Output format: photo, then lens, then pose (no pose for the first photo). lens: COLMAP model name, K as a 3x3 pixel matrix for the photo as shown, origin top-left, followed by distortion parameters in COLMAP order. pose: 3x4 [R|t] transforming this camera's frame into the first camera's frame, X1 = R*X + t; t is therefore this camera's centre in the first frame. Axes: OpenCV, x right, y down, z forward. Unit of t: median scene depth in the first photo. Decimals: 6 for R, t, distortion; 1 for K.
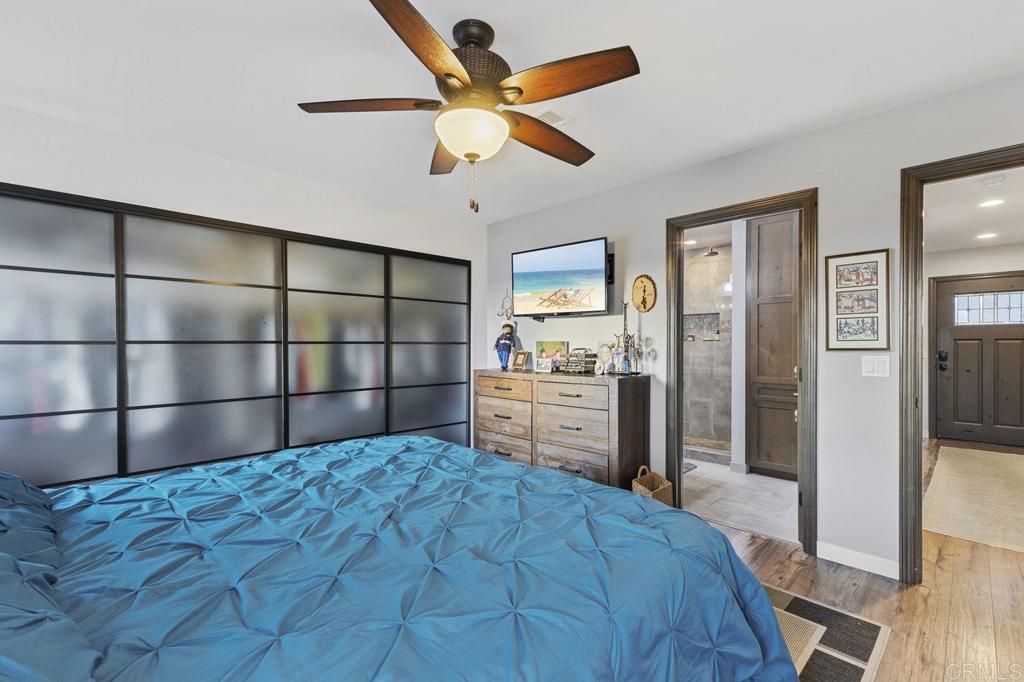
lens RADIAL K [[438.0, 0, 509.5], [0, 438.0, 347.6], [0, 0, 1]] dist [-0.001626, -0.000028]
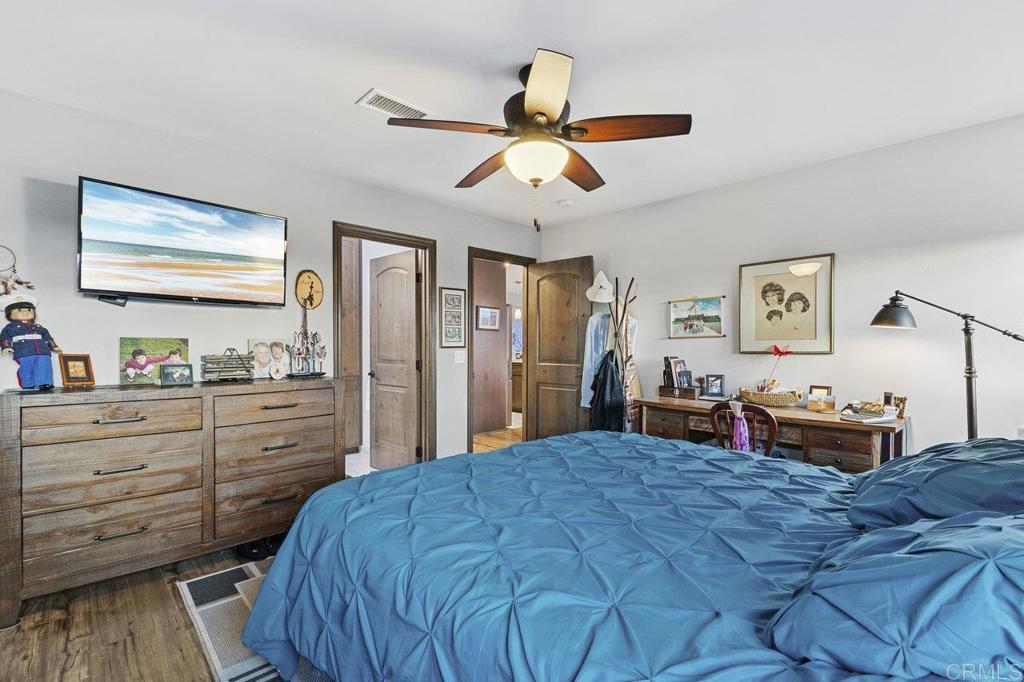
lens RADIAL K [[467.6, 0, 511.4], [0, 467.6, 345.1], [0, 0, 1]] dist [0.026752, 0.000336]
pose [[0.027372, 0.001732, 0.999624, -0.759245], [0.005912, 0.999981, -0.001894, 0.001038], [-0.999608, 0.005962, 0.027361, 0.584852]]
